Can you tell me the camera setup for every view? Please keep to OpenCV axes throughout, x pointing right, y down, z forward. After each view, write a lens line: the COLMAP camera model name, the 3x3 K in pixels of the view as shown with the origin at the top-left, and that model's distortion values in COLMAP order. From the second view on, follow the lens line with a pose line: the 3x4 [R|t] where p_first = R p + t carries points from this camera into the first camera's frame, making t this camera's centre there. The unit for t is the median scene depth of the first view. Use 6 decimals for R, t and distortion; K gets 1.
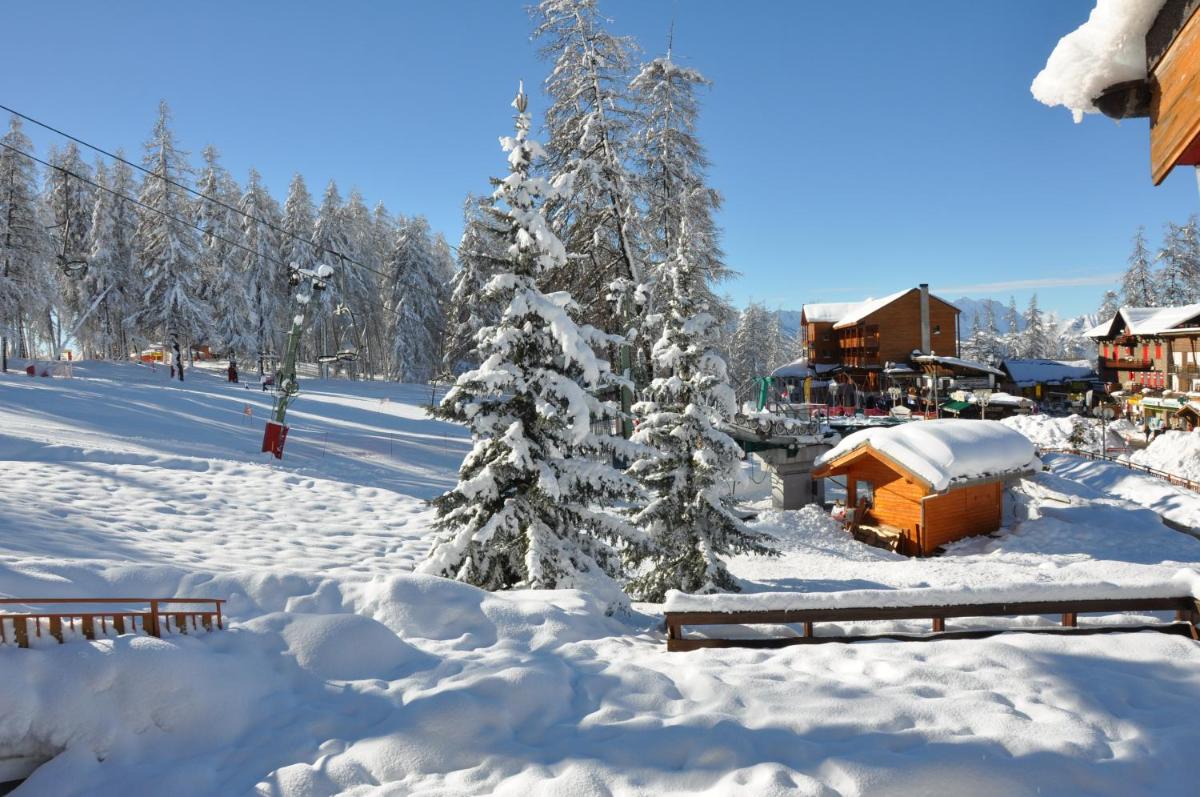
lens RADIAL K [[965.6, 0, 600.0], [0, 965.6, 398.5], [0, 0, 1]] dist [-0.170020, 0.140062]
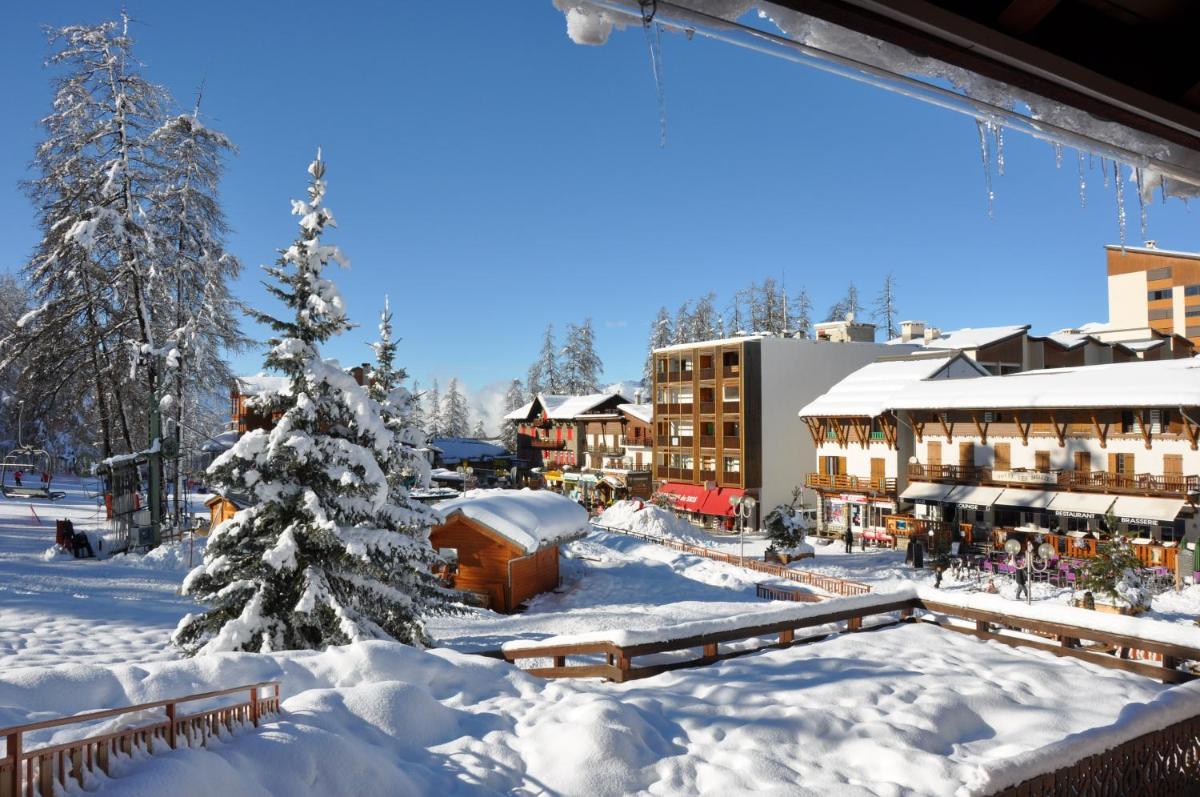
lens RADIAL K [[965.6, 0, 600.0], [0, 965.6, 398.5], [0, 0, 1]] dist [-0.170020, 0.140062]
pose [[0.798343, 0.047637, 0.600316, -0.160970], [0.000541, 0.996809, -0.079820, 0.003317], [-0.602203, 0.064048, 0.795770, 0.017230]]
